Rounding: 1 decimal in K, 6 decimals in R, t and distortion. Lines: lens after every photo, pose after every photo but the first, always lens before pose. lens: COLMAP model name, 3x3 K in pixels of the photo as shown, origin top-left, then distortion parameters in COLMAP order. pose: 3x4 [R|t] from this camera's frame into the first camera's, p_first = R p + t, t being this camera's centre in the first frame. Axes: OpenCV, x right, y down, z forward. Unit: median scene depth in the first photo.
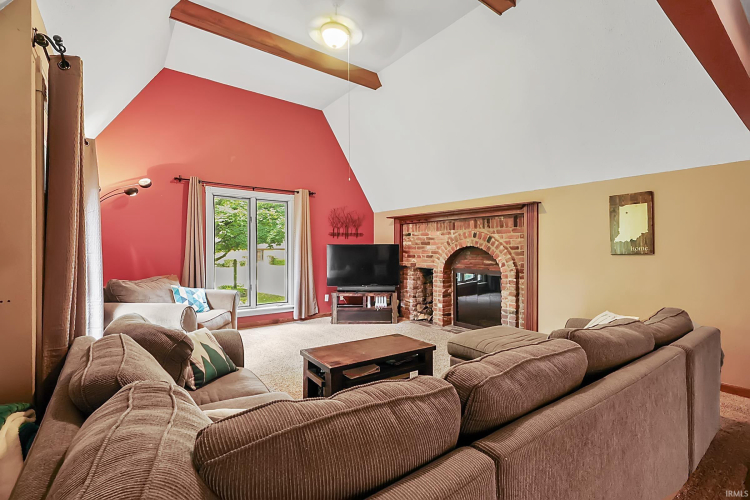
lens RADIAL K [[347.2, 0, 372.3], [0, 347.2, 249.2], [0, 0, 1]] dist [0.002609, -0.000454]
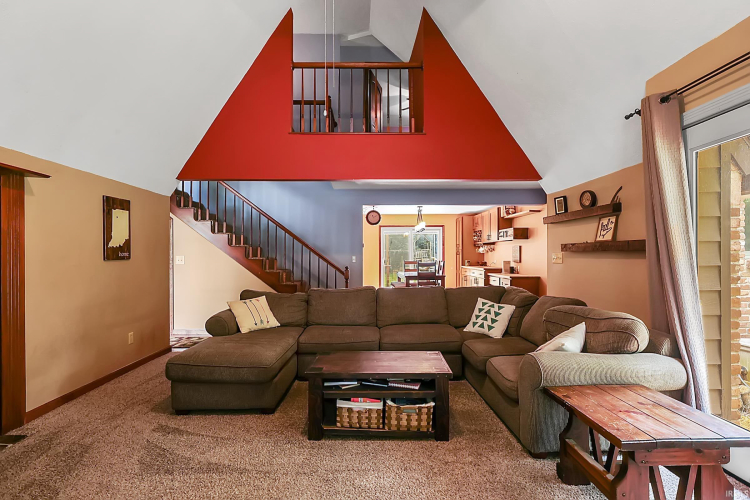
lens RADIAL K [[347.2, 0, 375.9], [0, 347.2, 253.4], [0, 0, 1]] dist [0.002609, -0.000454]
pose [[-0.812678, 0.002918, 0.582706, -0.281301], [-0.000644, 0.999982, -0.005905, 0.001260], [-0.582713, -0.005174, -0.812662, 0.909945]]
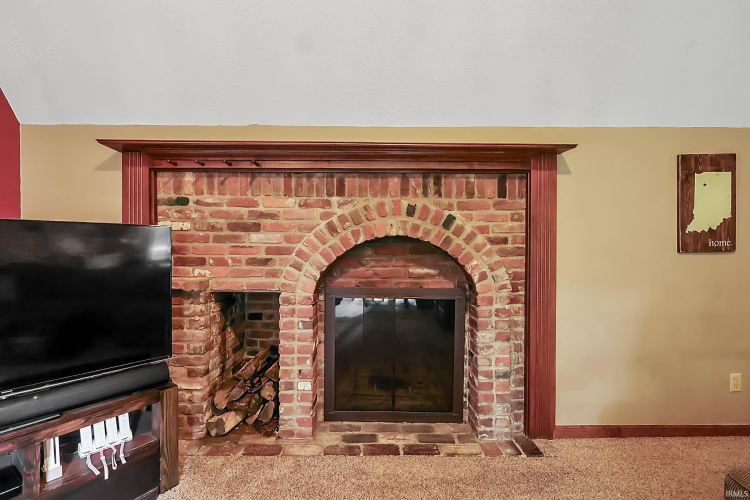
lens RADIAL K [[347.2, 0, 377.4], [0, 347.2, 251.2], [0, 0, 1]] dist [0.002609, -0.000454]
pose [[0.596981, -0.009118, 0.802203, -0.072759], [-0.002749, 0.999906, 0.013411, 0.004232], [-0.802250, -0.010212, 0.596900, 0.729162]]
